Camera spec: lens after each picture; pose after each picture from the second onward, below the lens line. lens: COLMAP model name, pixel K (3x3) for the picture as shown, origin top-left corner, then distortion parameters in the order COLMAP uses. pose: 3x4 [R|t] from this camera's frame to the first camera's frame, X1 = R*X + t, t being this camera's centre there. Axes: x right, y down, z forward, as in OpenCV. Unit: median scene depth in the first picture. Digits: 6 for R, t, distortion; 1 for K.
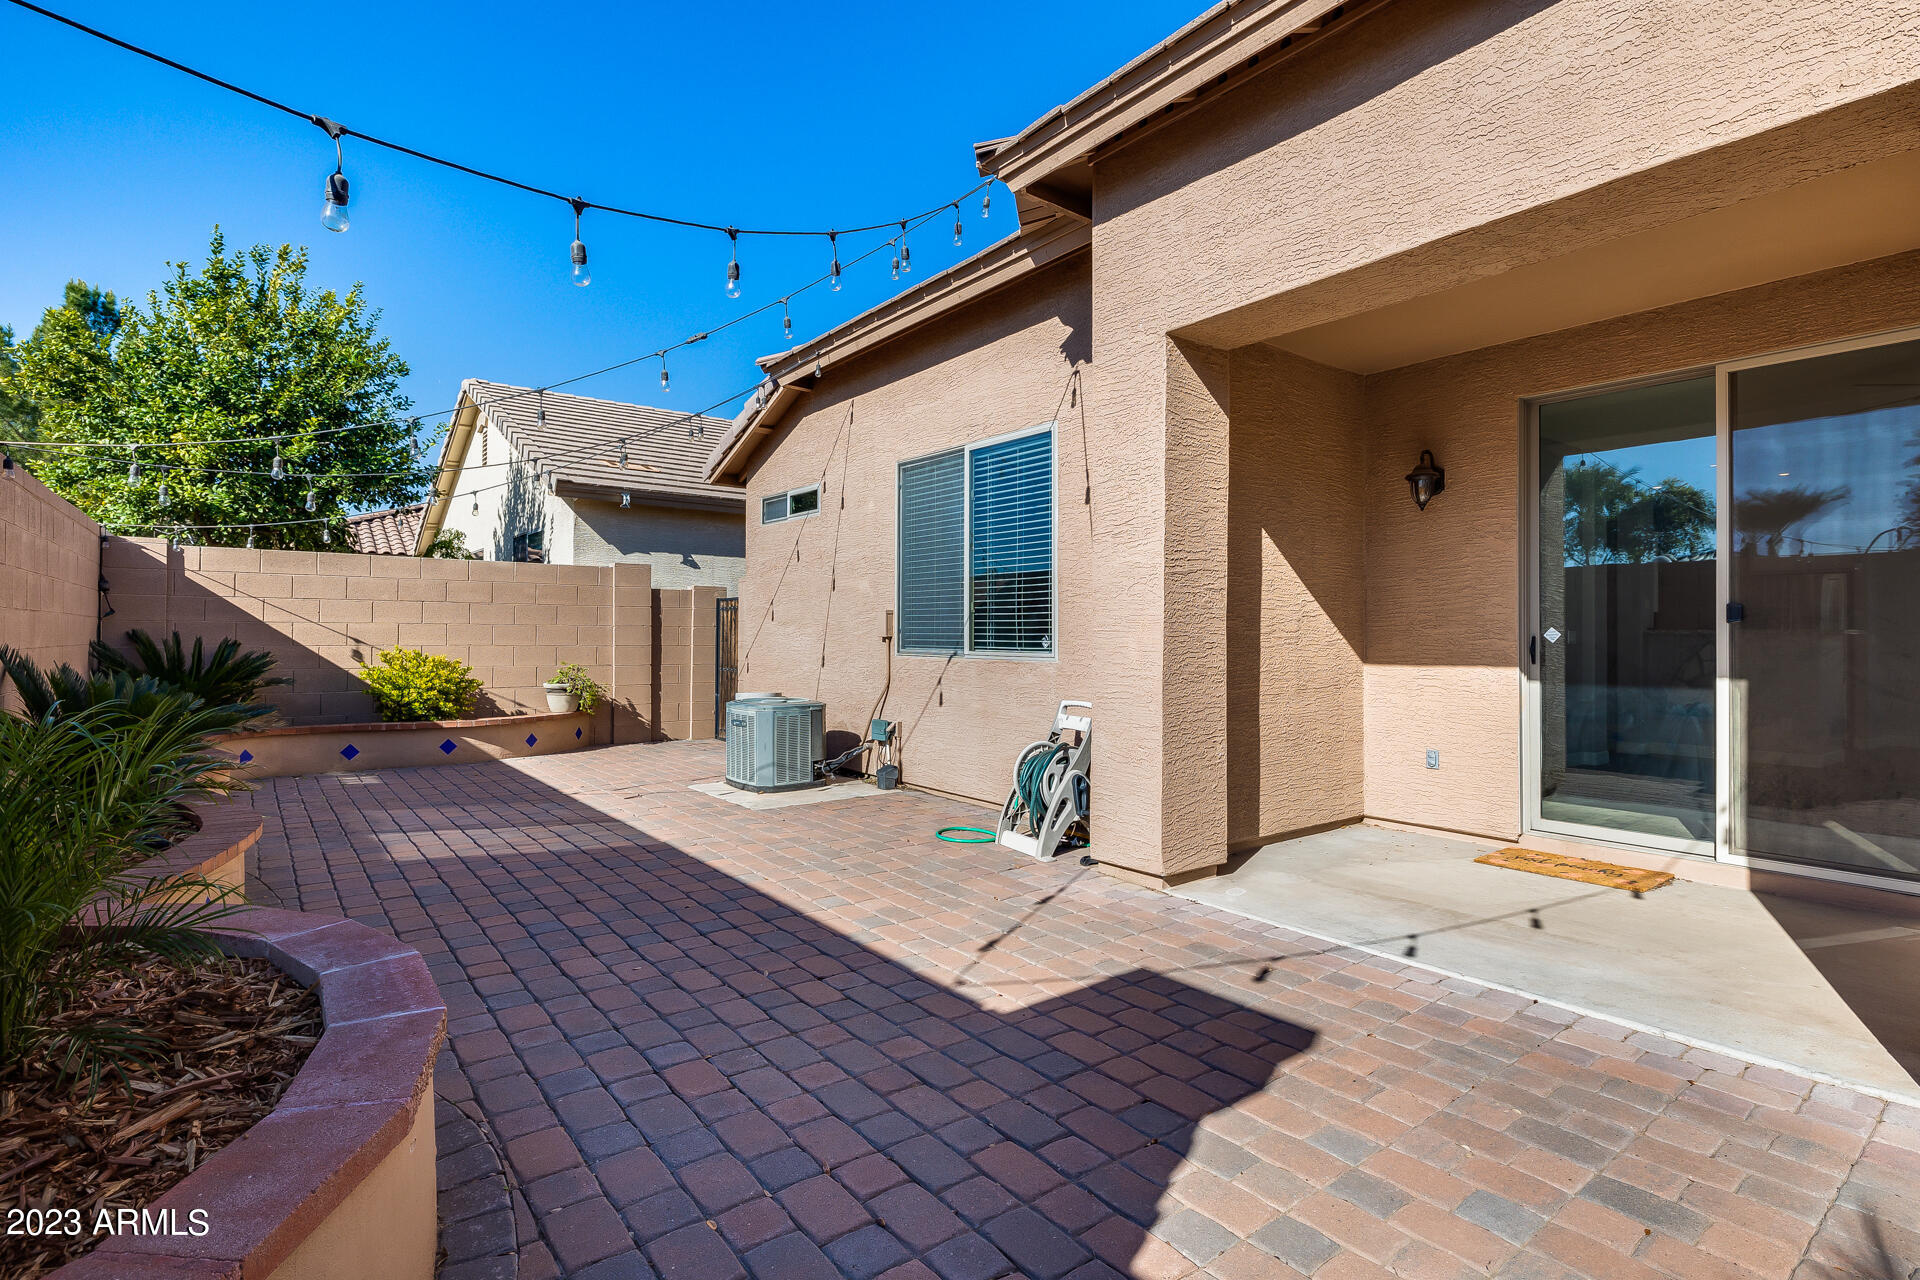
lens RADIAL K [[925.1, 0, 960.0], [0, 925.1, 640.0], [0, 0, 1]] dist [-0.003060, -0.000173]
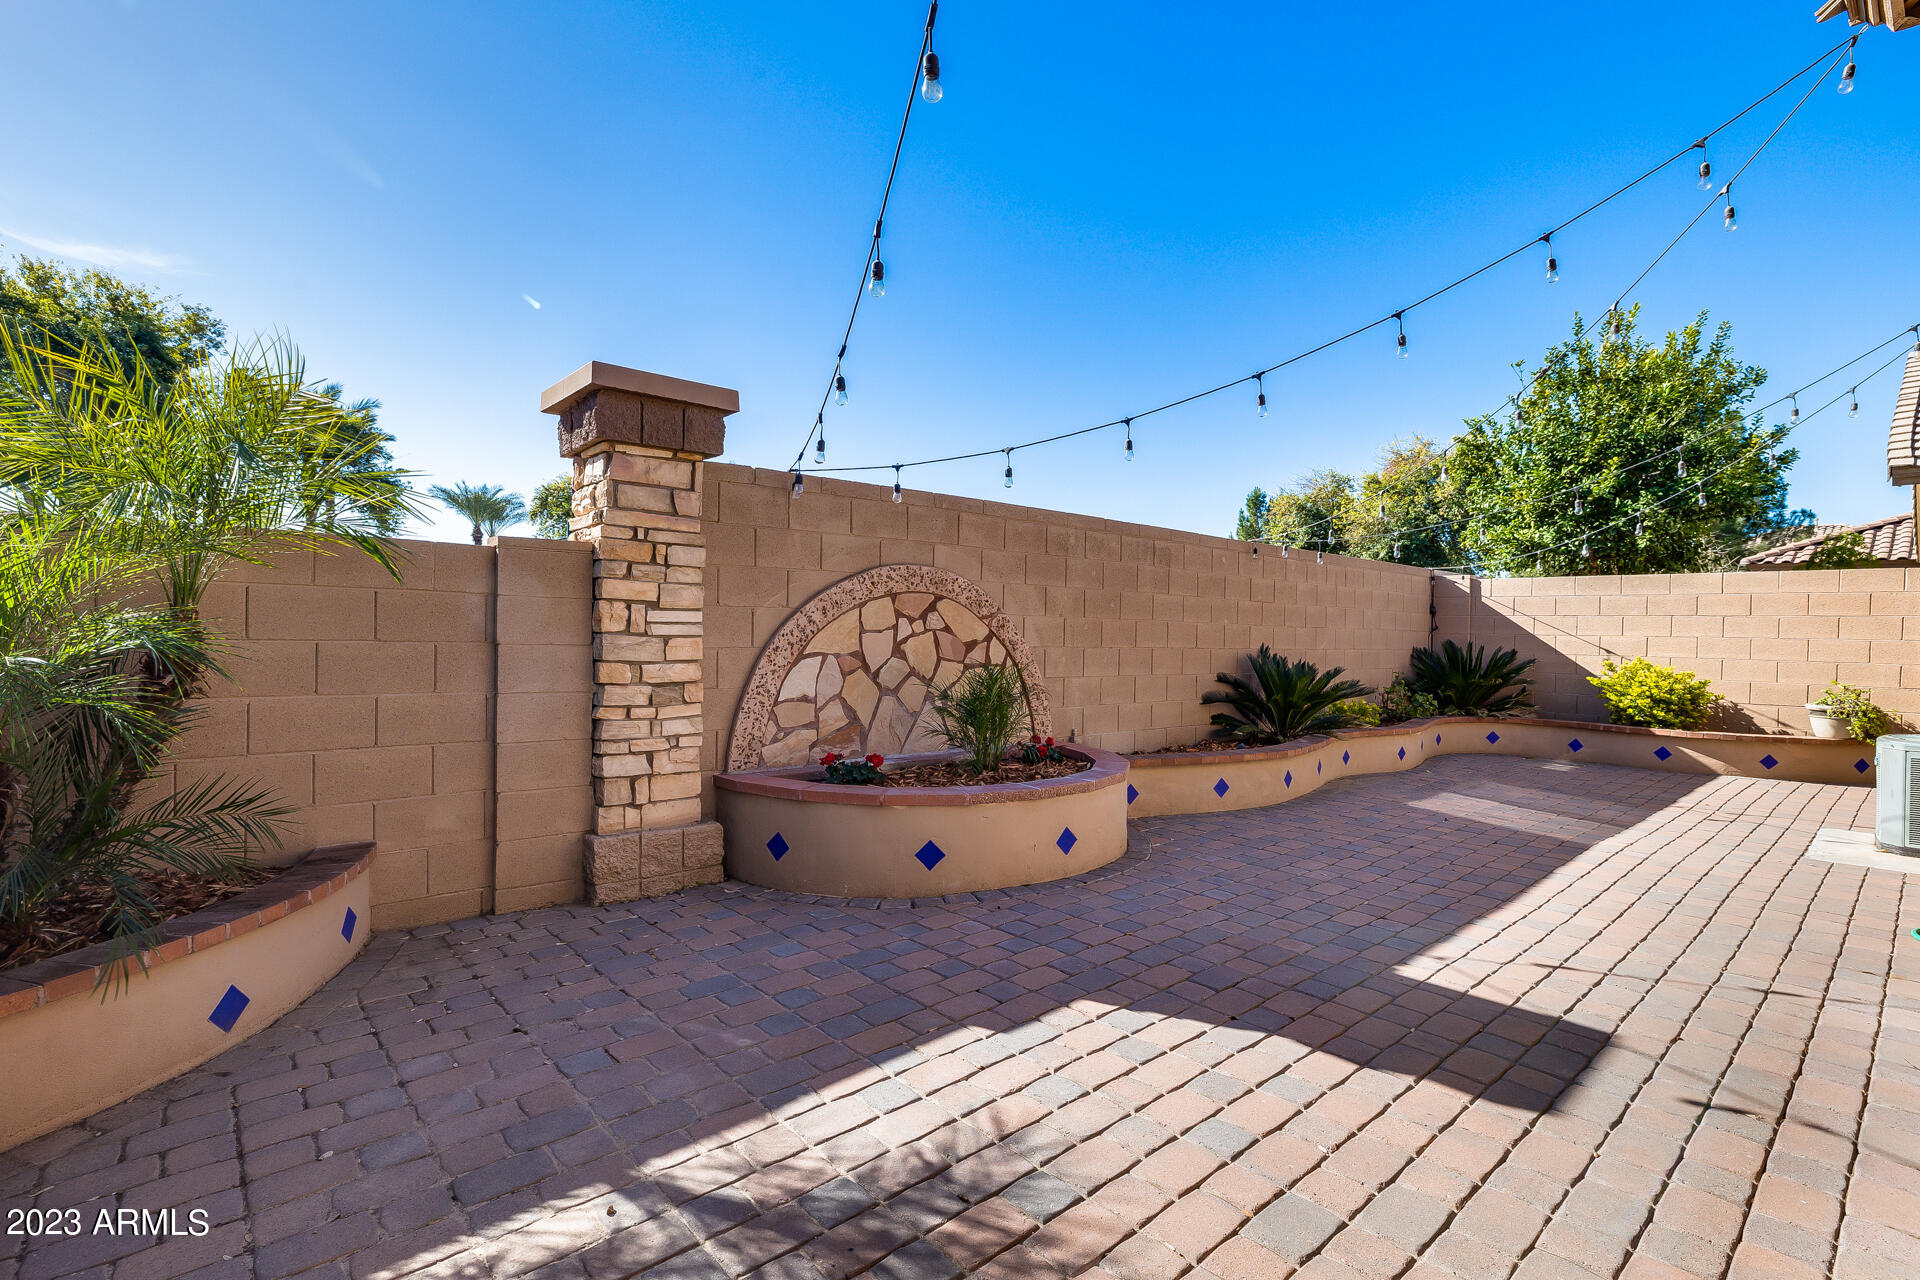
lens RADIAL K [[902.0, 0, 971.2], [0, 902.0, 638.6], [0, 0, 1]] dist [-0.006972, -0.000221]
pose [[0.068550, 0.002177, -0.997645, 0.461950], [-0.021427, 0.999770, 0.000710, 0.001148], [0.997418, 0.021328, 0.068581, 0.163882]]
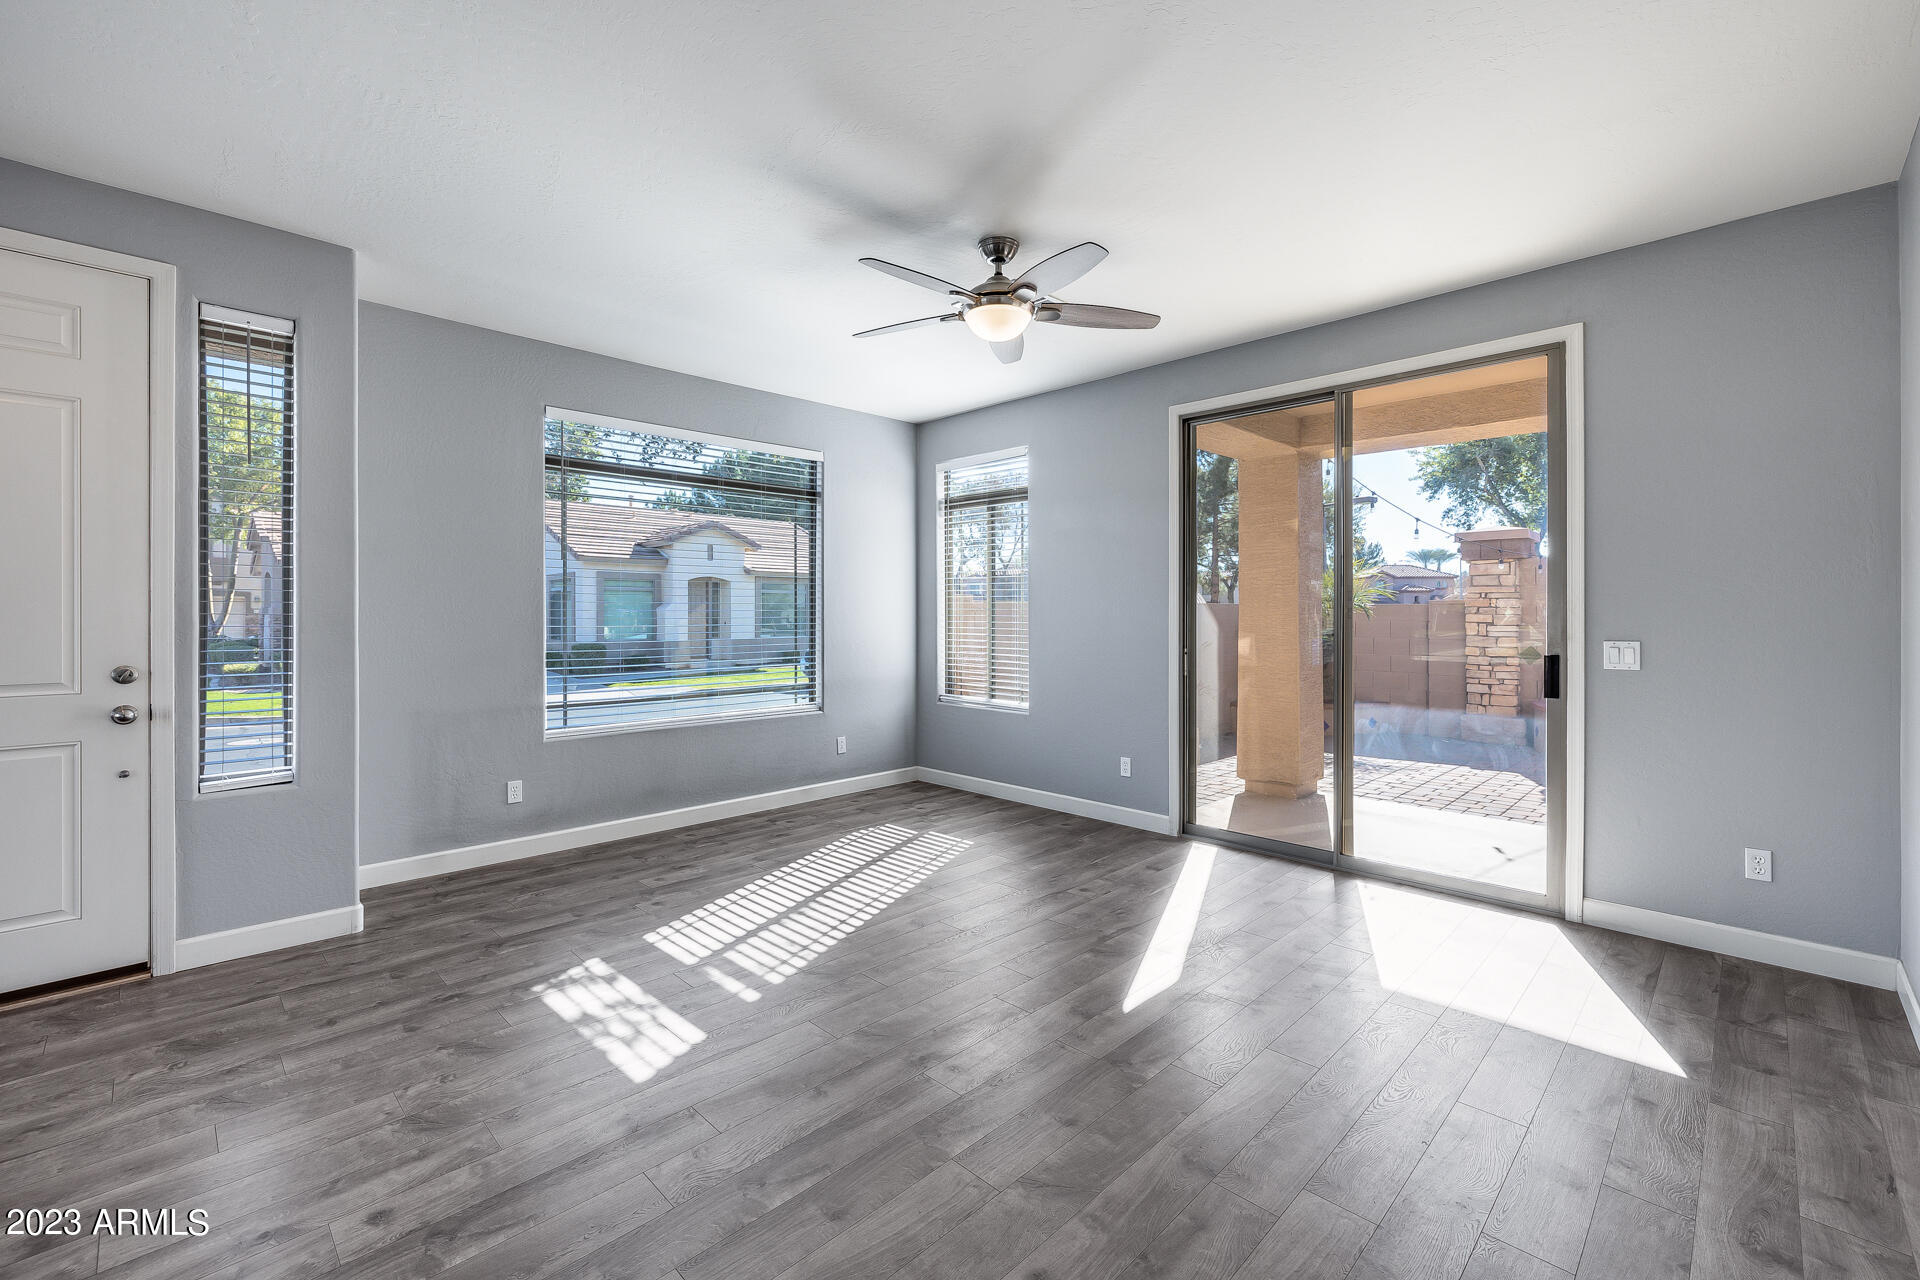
lens RADIAL K [[806.7, 0, 962.5], [0, 806.7, 614.2], [0, 0, 1]] dist [0.000280, -0.000231]
pose [[-0.991132, -0.008249, -0.132622, 0.862844], [-0.008523, 0.999963, 0.001492, -0.026222], [0.132604, 0.002609, -0.991166, 1.158179]]
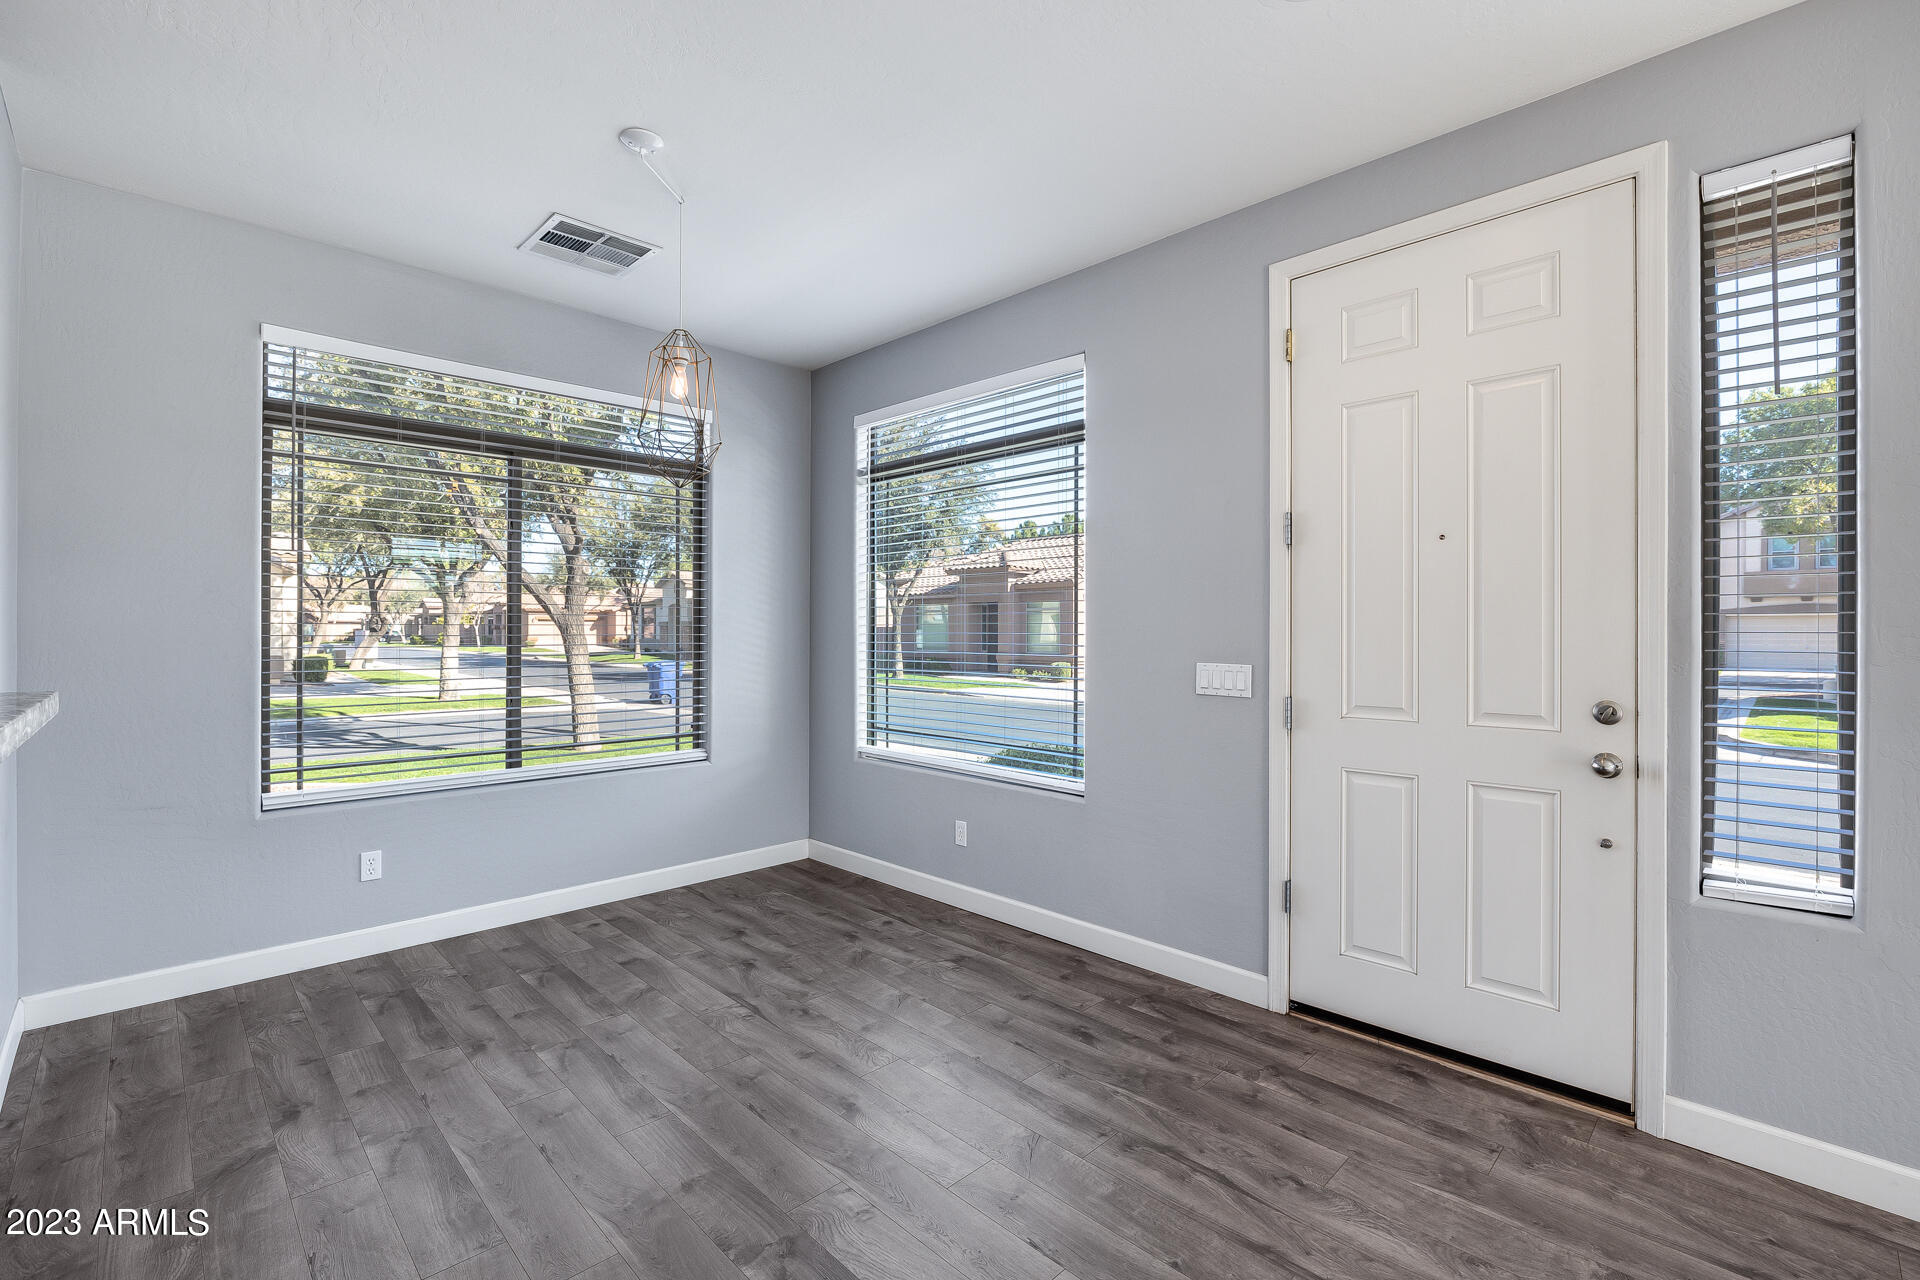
lens RADIAL K [[840.1, 0, 957.8], [0, 840.1, 634.7], [0, 0, 1]] dist [-0.013214, -0.000124]
pose [[-0.123398, -0.009894, 0.992308, 0.940006], [0.001820, 0.999946, 0.010197, -0.024931], [-0.992356, 0.003064, -0.123373, 0.990163]]
